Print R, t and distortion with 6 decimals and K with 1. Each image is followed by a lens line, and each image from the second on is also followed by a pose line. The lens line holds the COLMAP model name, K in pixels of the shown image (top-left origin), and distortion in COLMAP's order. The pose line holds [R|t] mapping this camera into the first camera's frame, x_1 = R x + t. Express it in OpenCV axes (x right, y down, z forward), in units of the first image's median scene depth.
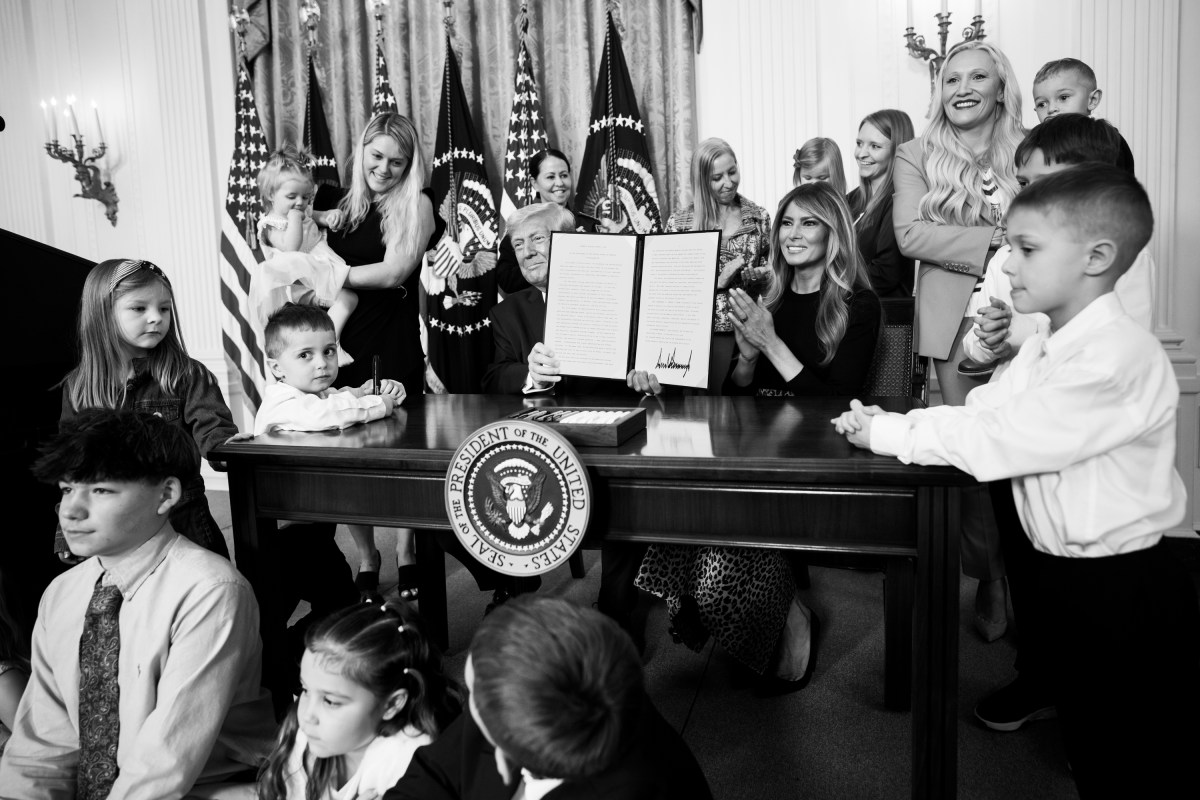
lens RADIAL K [[747.3, 0, 610.6], [0, 747.3, 350.2], [0, 0, 1]] dist [-0.035352, 0.020839]
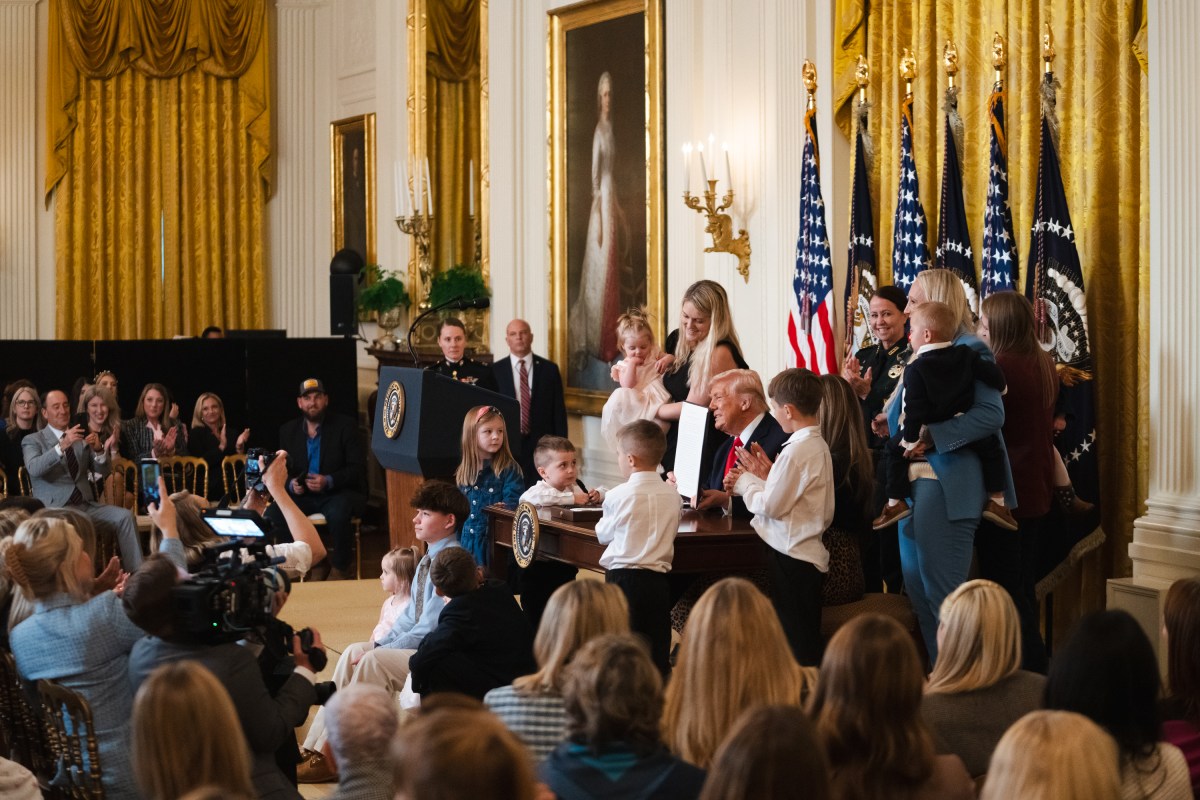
lens RADIAL K [[2569.1, 0, 578.8], [0, 2569.1, 469.6], [0, 0, 1]] dist [-0.291874, 0.000000]
pose [[0.615610, 0.095204, -0.782279, 1.857259], [-0.078178, 0.995157, 0.059590, -0.147997], [0.784164, 0.024473, 0.620071, -1.153371]]
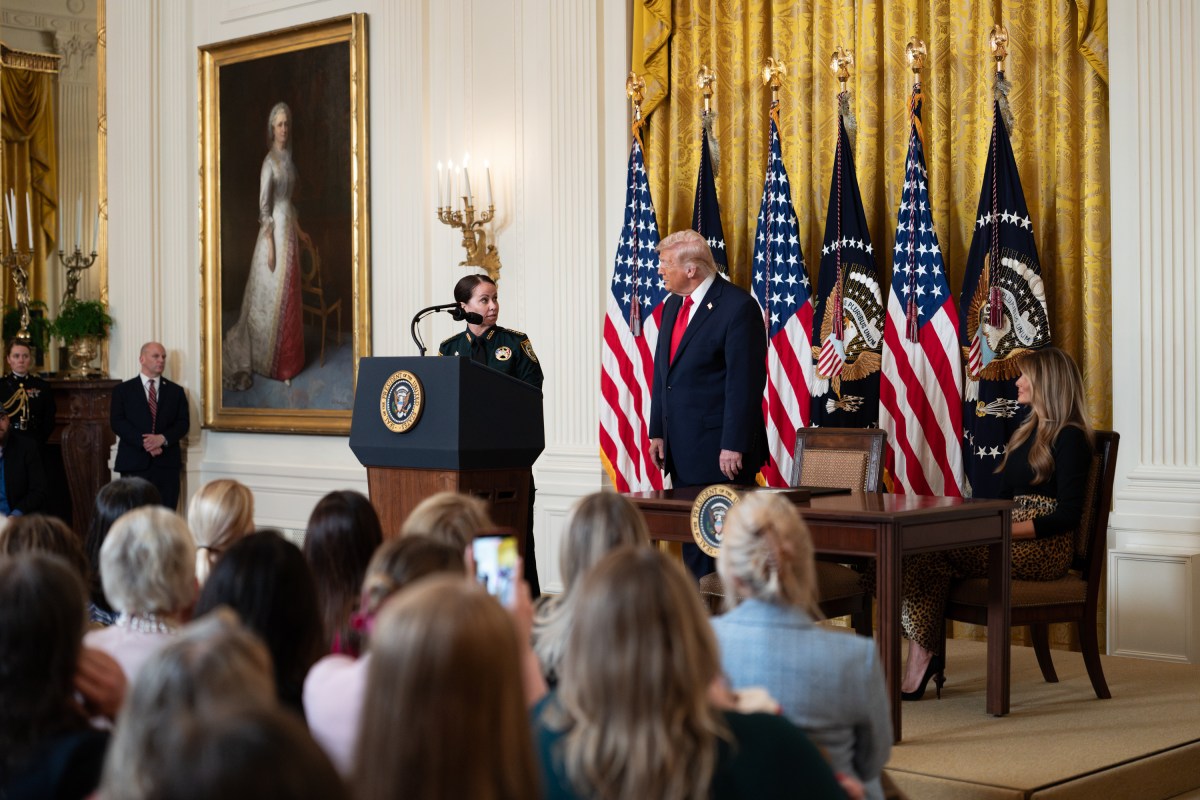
lens RADIAL K [[1953.5, 0, 595.5], [0, 1953.5, 392.6], [0, 0, 1]] dist [-0.127994, 0.000000]
pose [[0.884682, 0.041337, -0.464358, 0.628399], [-0.061286, 0.997729, -0.027943, 0.001640], [0.462148, 0.053179, 0.885207, -1.216158]]
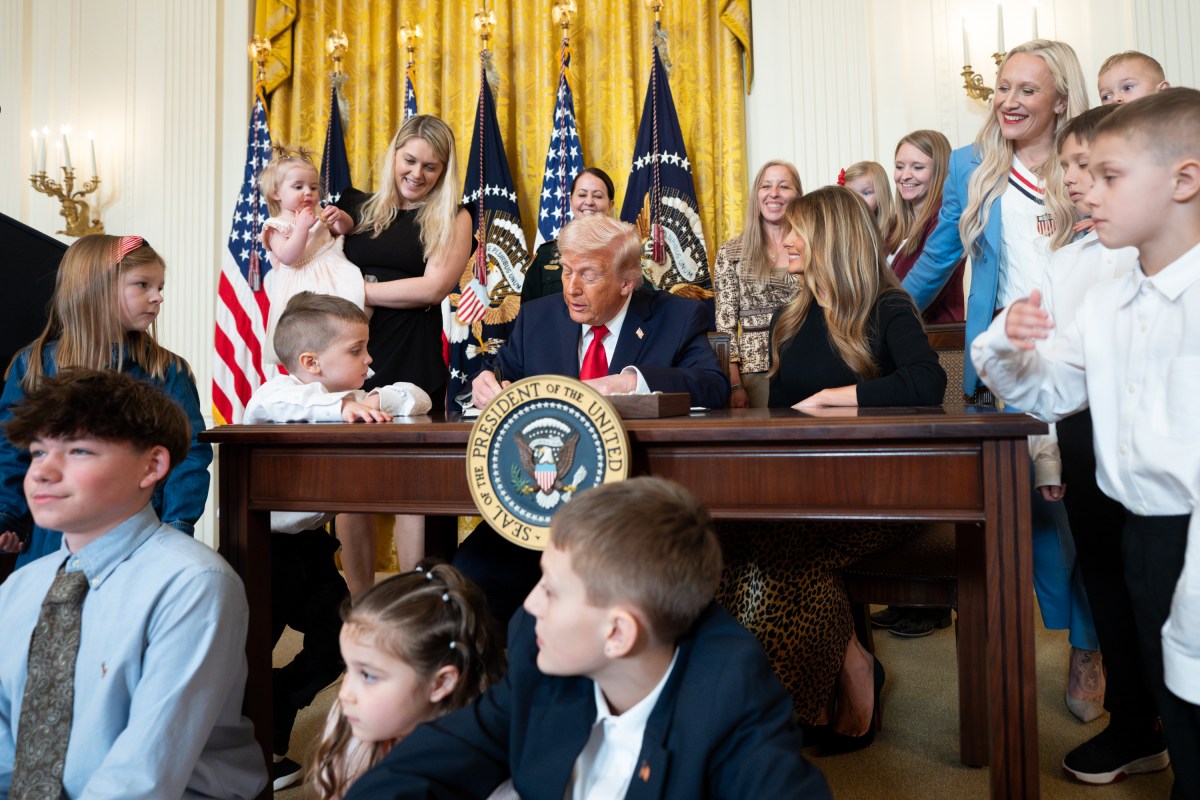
lens RADIAL K [[835.2, 0, 684.9], [0, 835.2, 341.7], [0, 0, 1]] dist [-0.044402, 0.029309]
pose [[0.999075, 0.016875, 0.039565, -0.000032], [-0.011626, 0.991532, -0.129339, 0.052671], [-0.041412, 0.128759, 0.990811, -0.009406]]
